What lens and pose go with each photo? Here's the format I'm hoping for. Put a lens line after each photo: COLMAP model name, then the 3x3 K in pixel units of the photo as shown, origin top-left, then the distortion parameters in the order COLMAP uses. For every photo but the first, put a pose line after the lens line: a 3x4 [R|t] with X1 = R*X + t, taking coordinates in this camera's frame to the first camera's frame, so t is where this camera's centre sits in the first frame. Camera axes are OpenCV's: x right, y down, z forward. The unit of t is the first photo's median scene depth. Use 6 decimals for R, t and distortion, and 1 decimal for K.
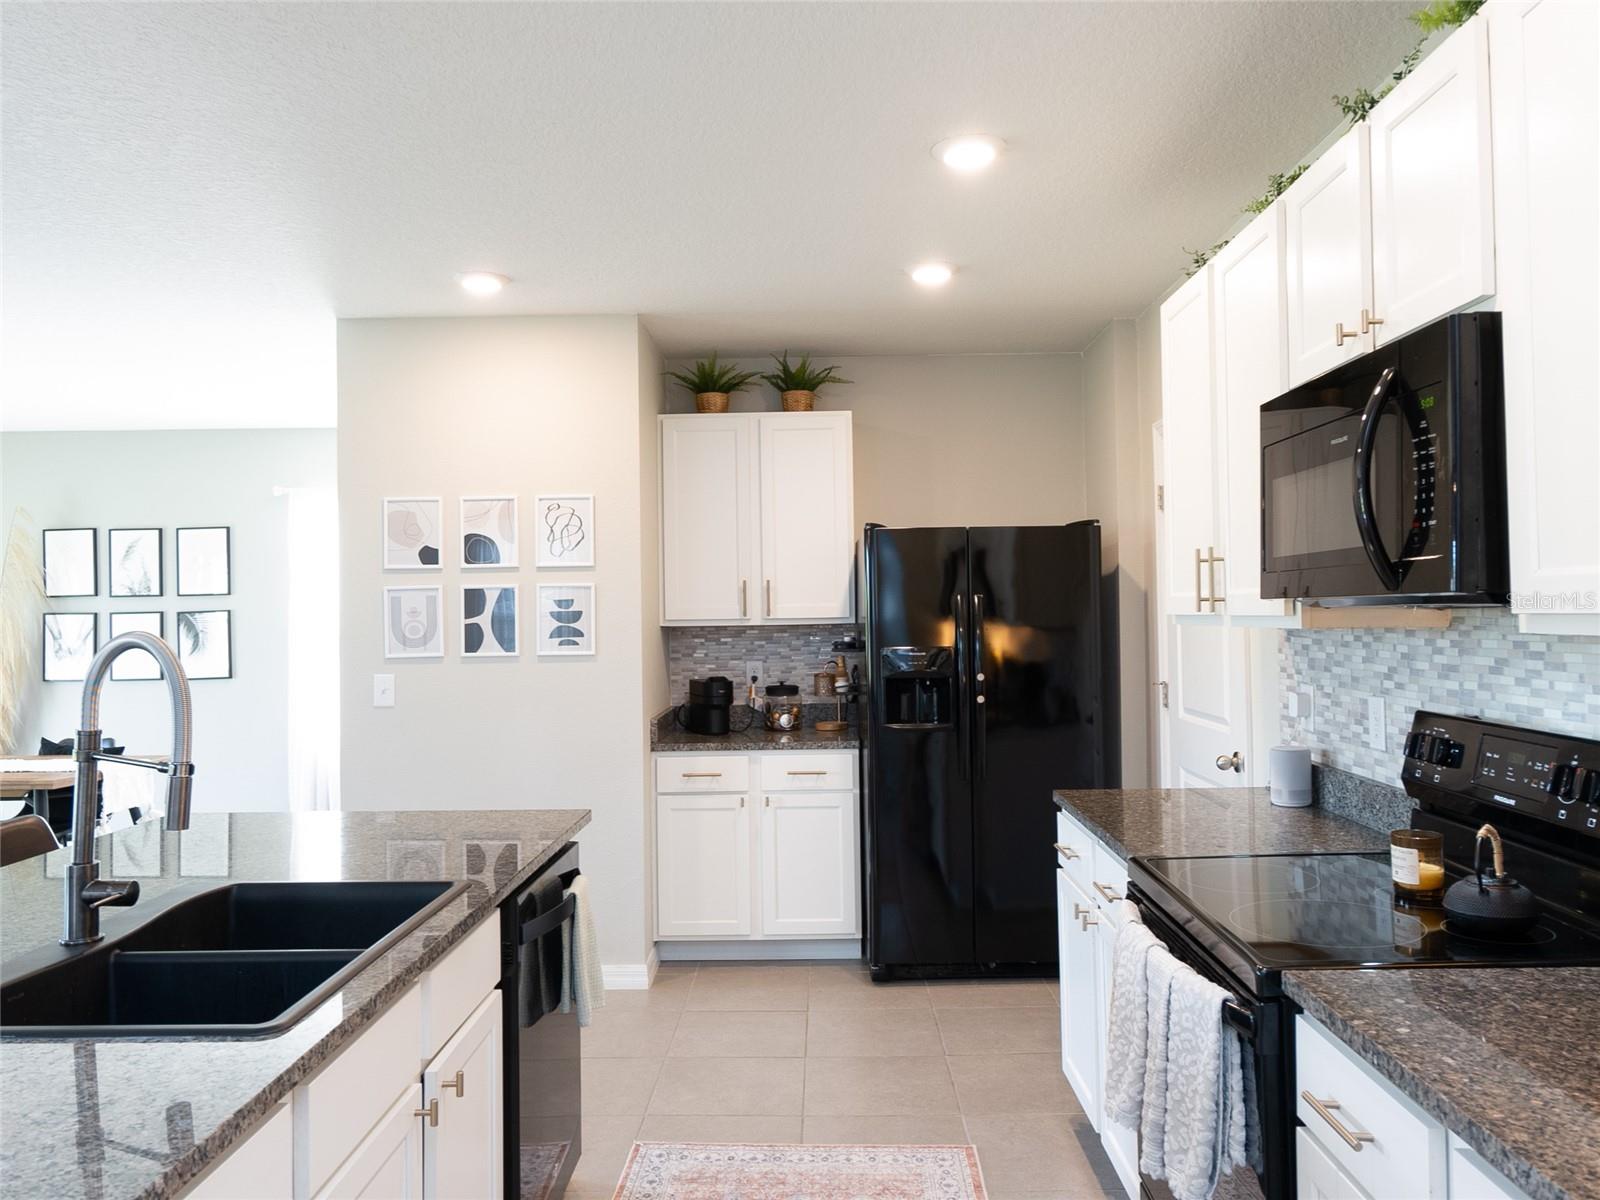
lens RADIAL K [[1199.1, 0, 806.6], [0, 1199.1, 591.0], [0, 0, 1]] dist [-0.000060, 0.000091]
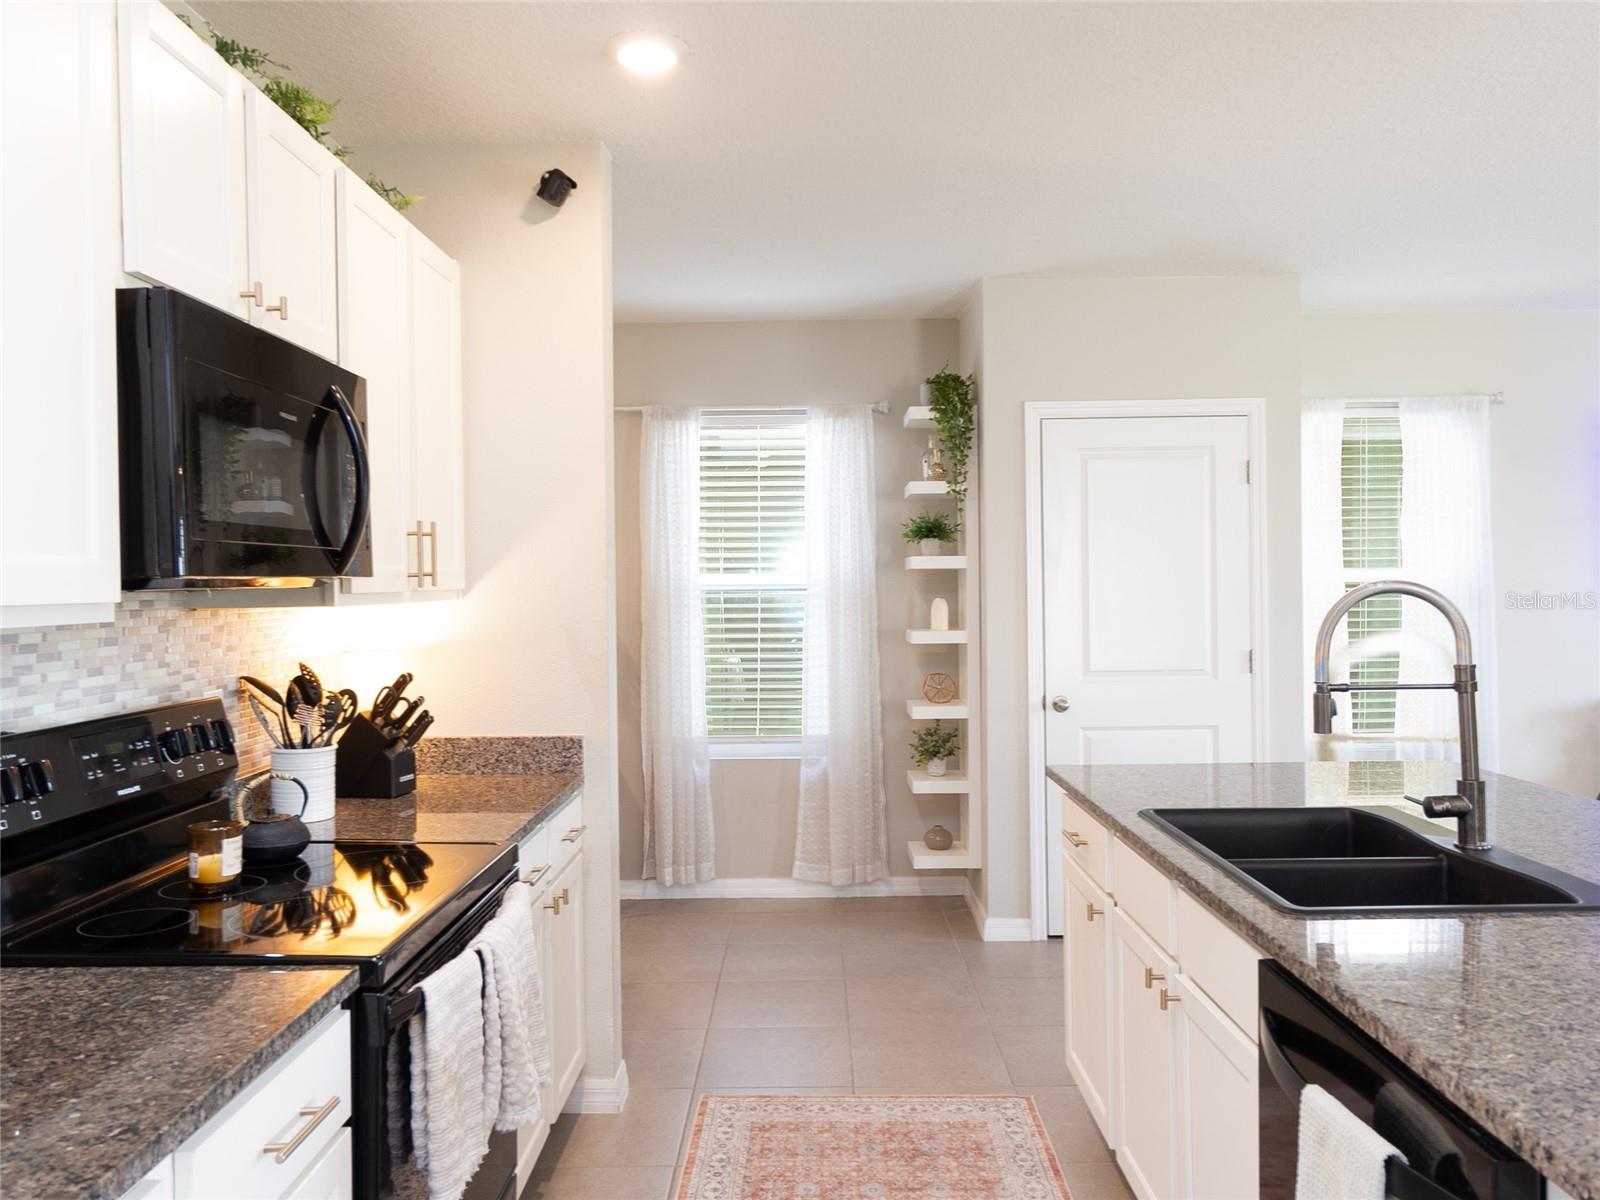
lens RADIAL K [[1199.1, 0, 802.8], [0, 1199.1, 594.2], [0, 0, 1]] dist [-0.000060, 0.000091]
pose [[-0.999588, 0.026555, -0.010853, 0.018837], [0.026656, 0.999602, -0.009269, 0.017291], [0.010603, -0.009554, -0.999898, 0.888941]]
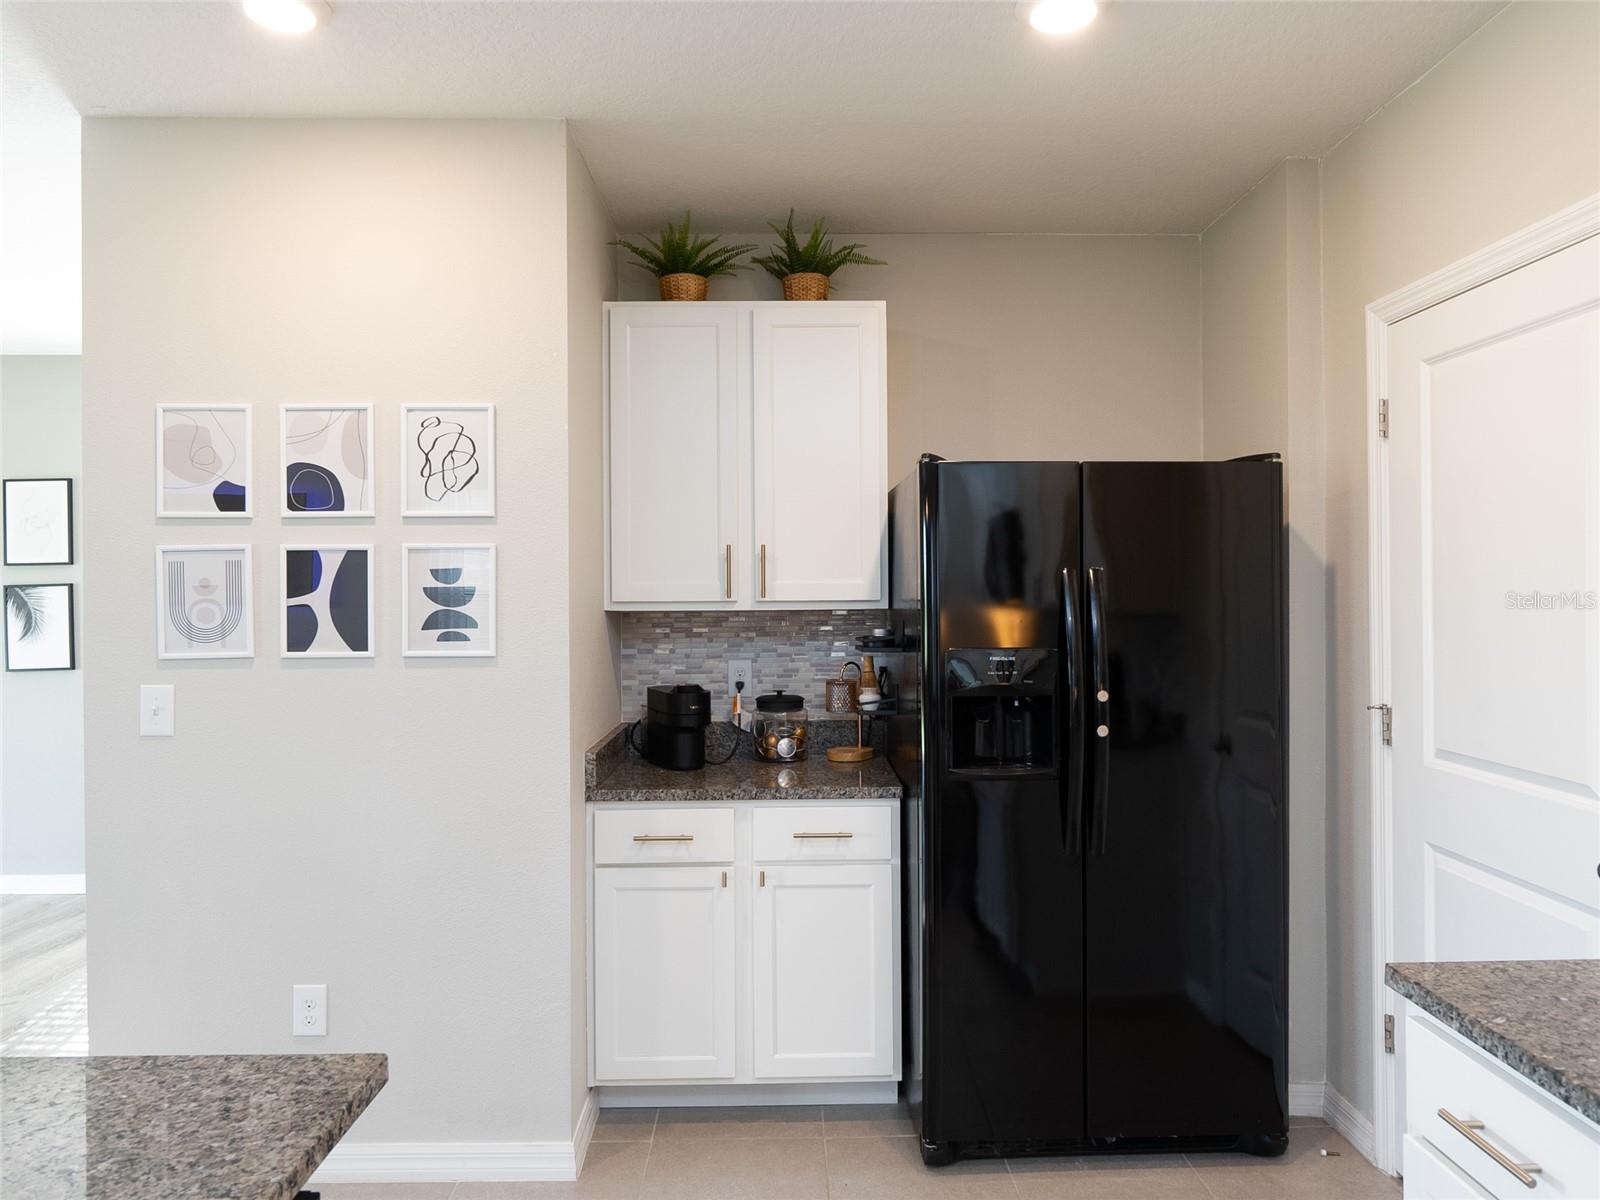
lens RADIAL K [[1079.6, 0, 805.2], [0, 1079.6, 589.4], [0, 0, 1]] dist [-0.001420, -0.004551]
pose [[0.999333, 0.008819, 0.035425, -0.032910], [-0.009300, 0.999866, 0.013443, 0.008658], [-0.035301, -0.013763, 0.999282, 0.424097]]
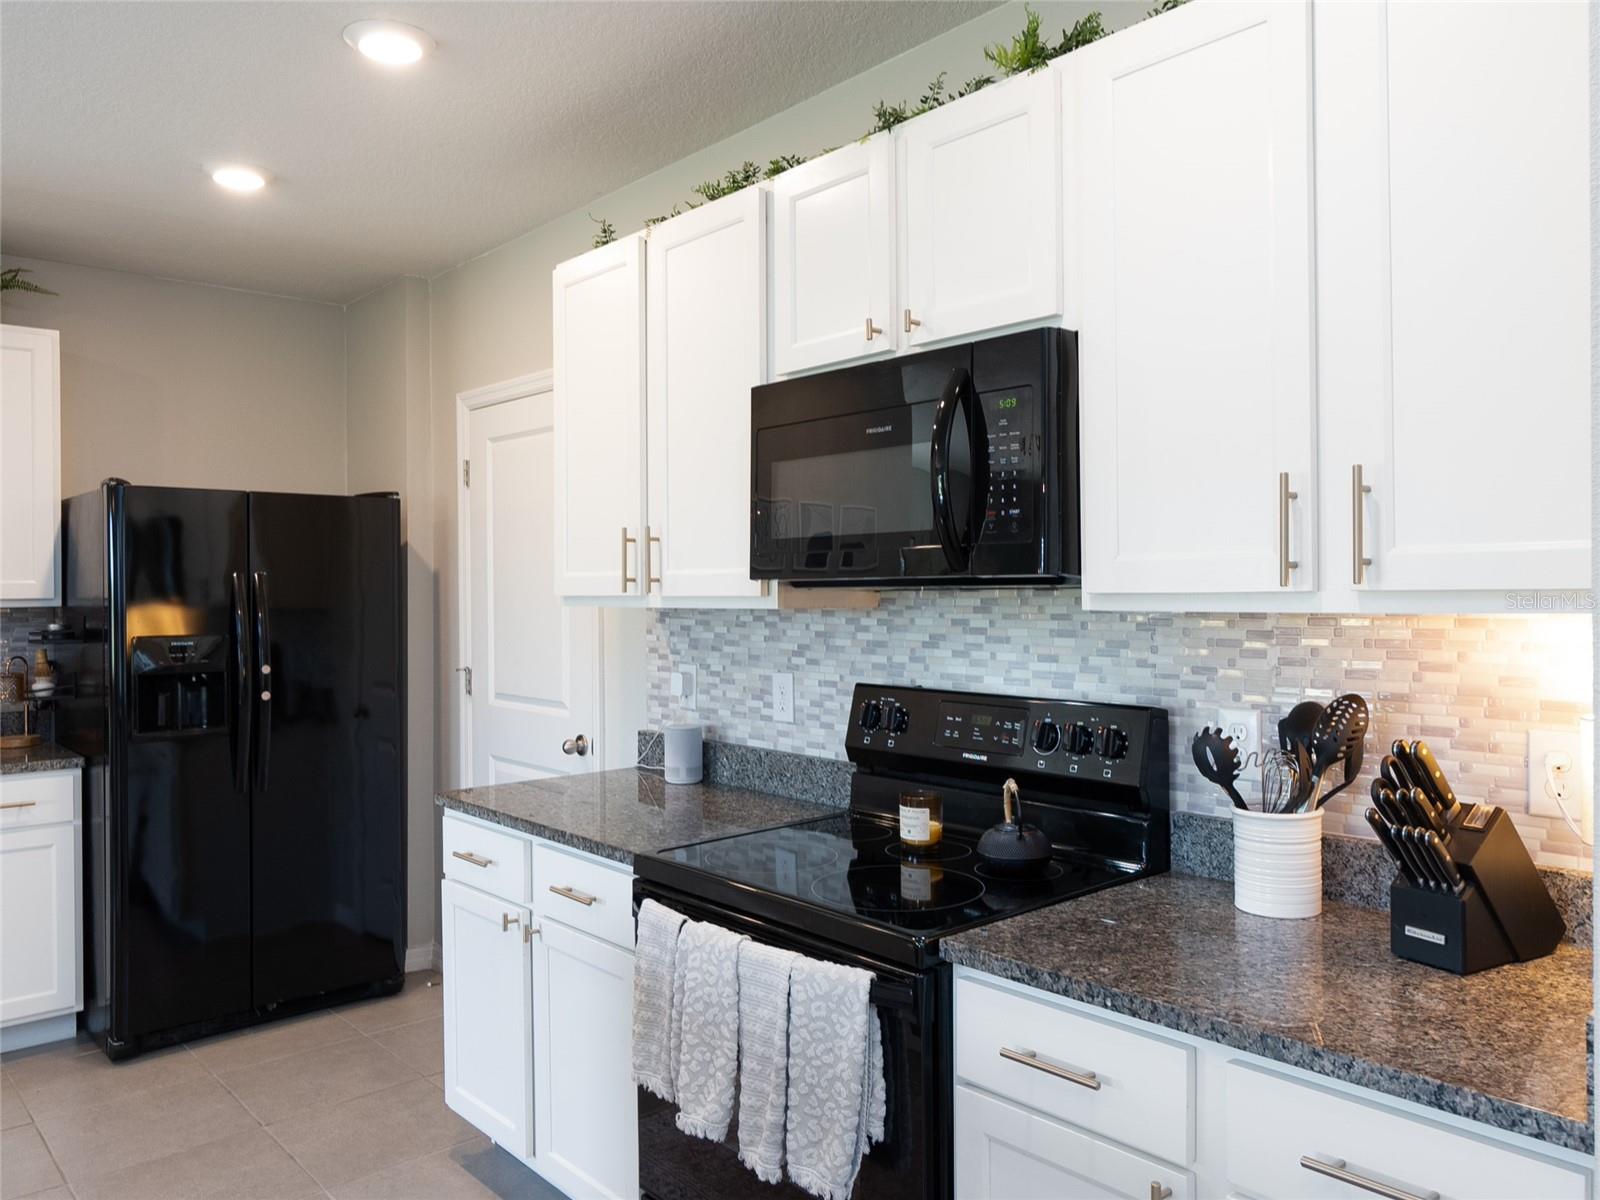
lens RADIAL K [[1199.1, 0, 805.0], [0, 1199.1, 590.4], [0, 0, 1]] dist [-0.000060, 0.000091]
pose [[0.738711, 0.008711, 0.673966, -0.141120], [-0.016633, 0.999848, 0.005308, 0.005110], [-0.673817, -0.015132, 0.738743, 0.117918]]
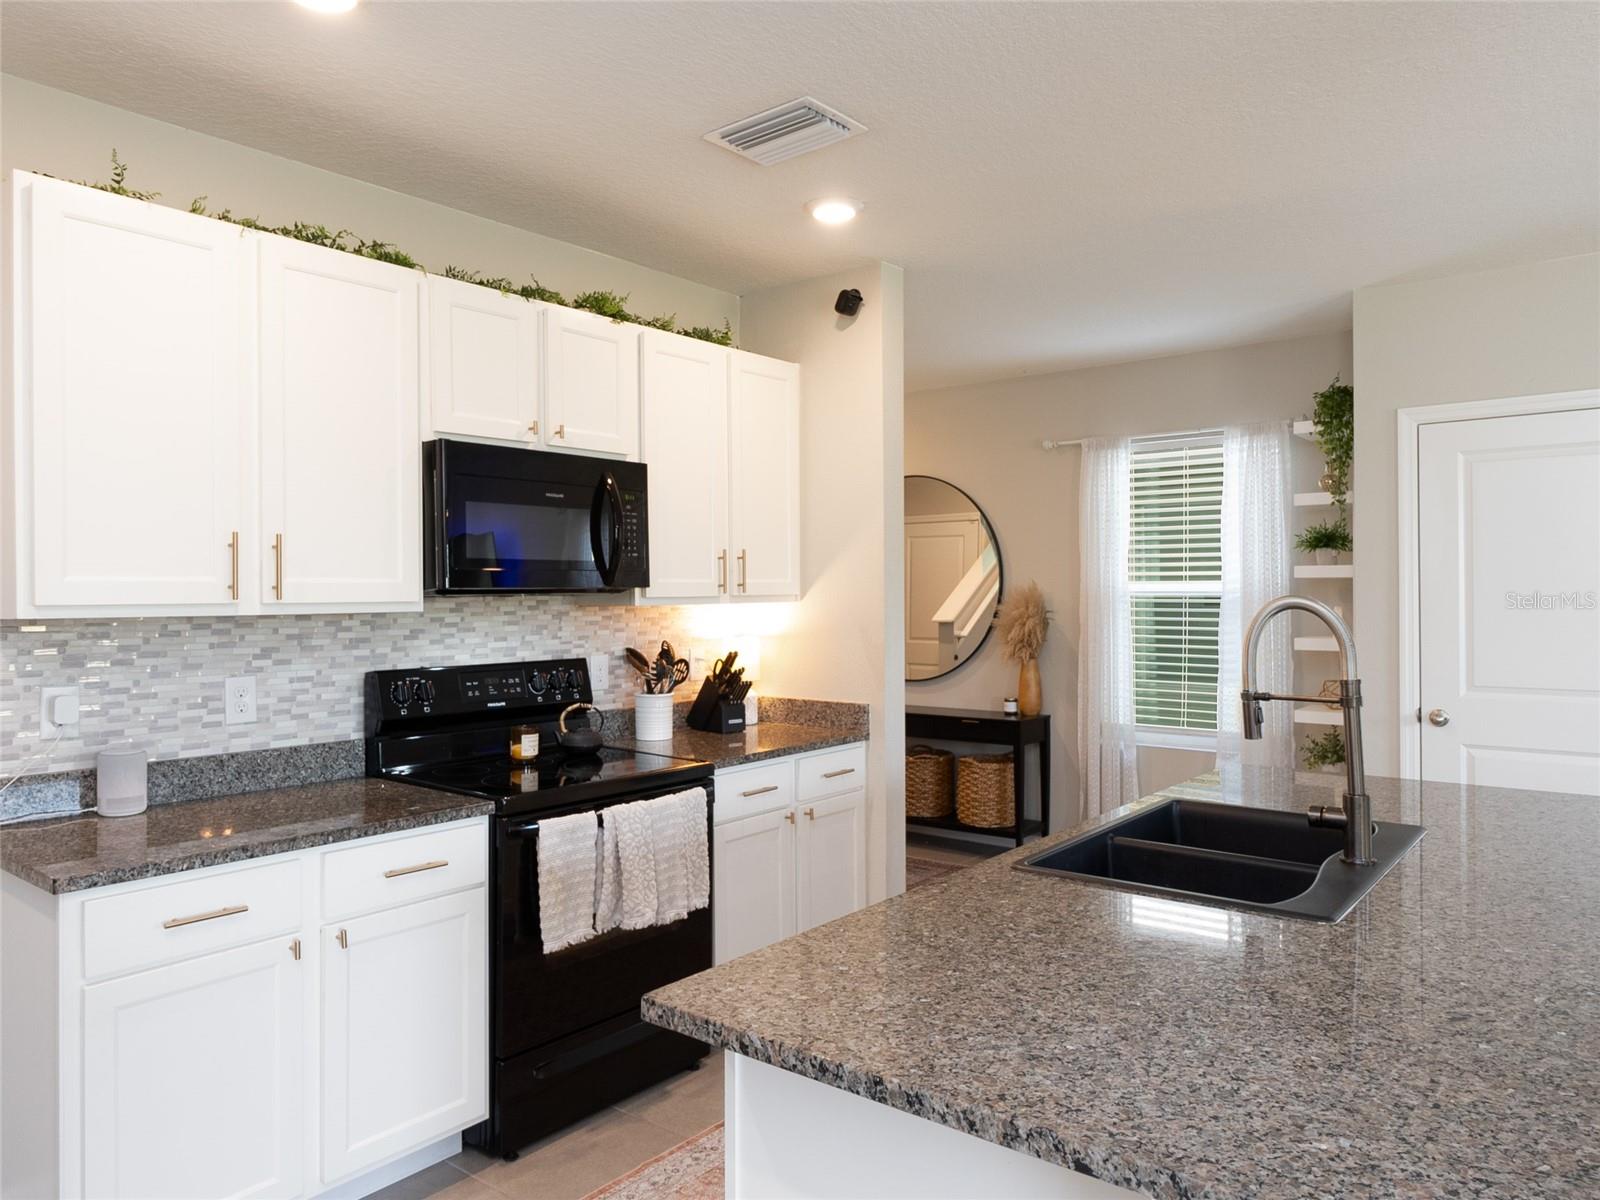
lens RADIAL K [[1079.6, 0, 803.8], [0, 1079.6, 591.6], [0, 0, 1]] dist [-0.001420, -0.004551]
pose [[-0.791667, 0.019019, 0.610657, -0.340151], [0.005675, 0.999701, -0.023778, 0.021434], [-0.610927, -0.015358, -0.791538, 0.893360]]
